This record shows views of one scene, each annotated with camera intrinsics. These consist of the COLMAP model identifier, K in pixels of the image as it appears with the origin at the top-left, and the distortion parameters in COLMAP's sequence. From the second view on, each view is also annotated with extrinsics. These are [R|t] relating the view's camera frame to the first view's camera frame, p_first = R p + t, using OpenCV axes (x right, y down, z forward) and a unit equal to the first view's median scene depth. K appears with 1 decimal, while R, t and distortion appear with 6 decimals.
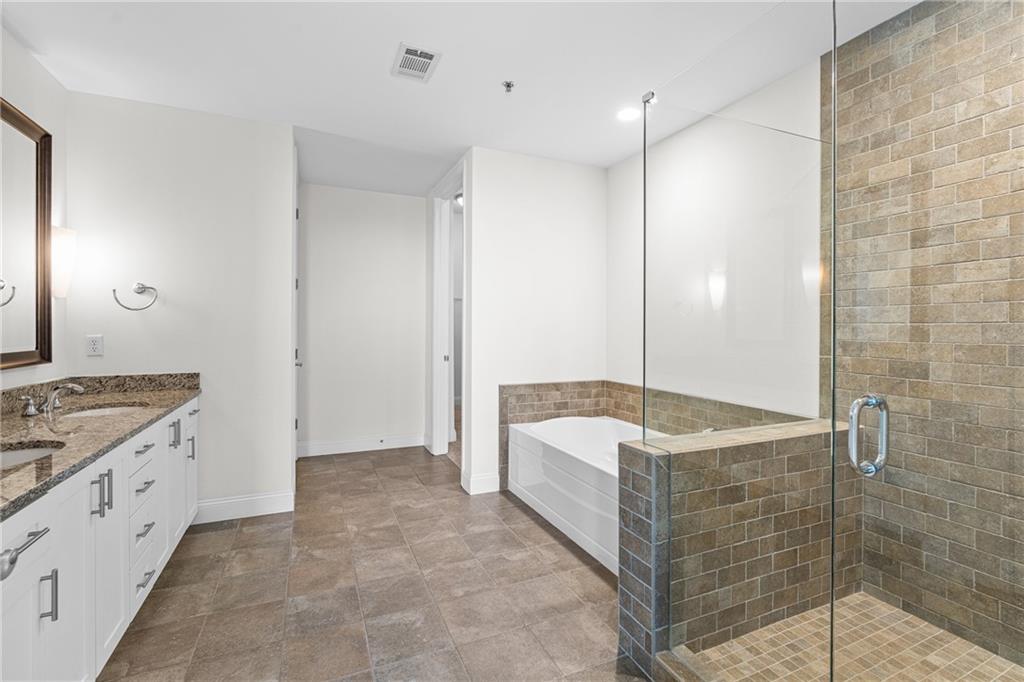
lens RADIAL K [[458.4, 0, 509.0], [0, 458.4, 334.9], [0, 0, 1]] dist [-0.003056, -0.000099]
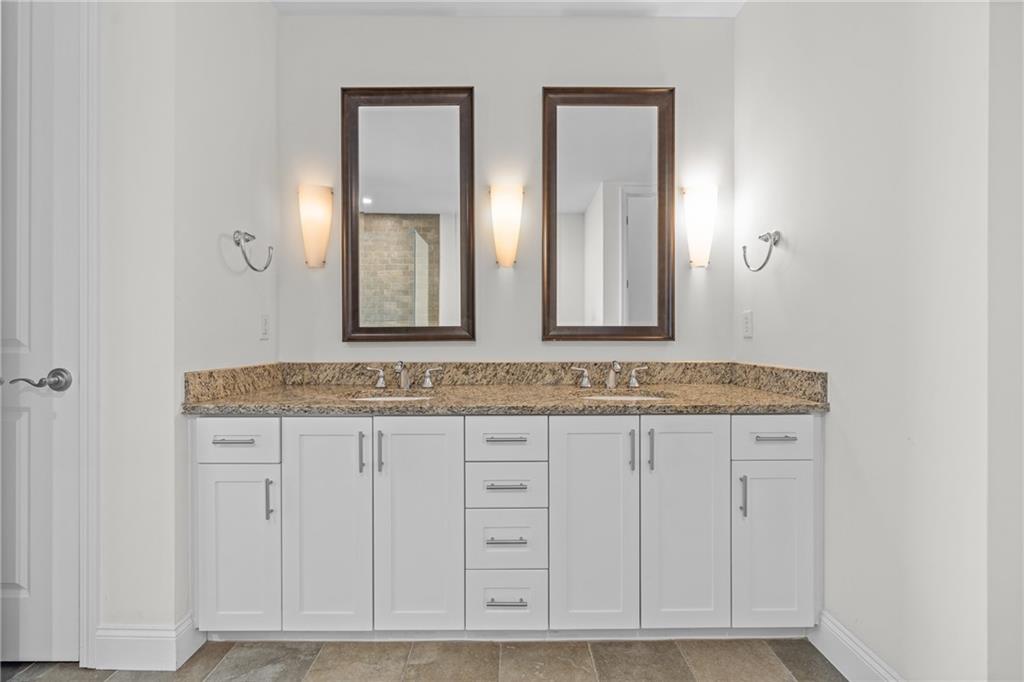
lens RADIAL K [[458.4, 0, 509.0], [0, 458.4, 334.9], [0, 0, 1]] dist [-0.003056, -0.000099]
pose [[-0.399692, -0.006768, -0.916625, -0.042172], [-0.017922, 0.999839, 0.000433, 0.049140], [0.916474, 0.016601, -0.399749, 0.958744]]
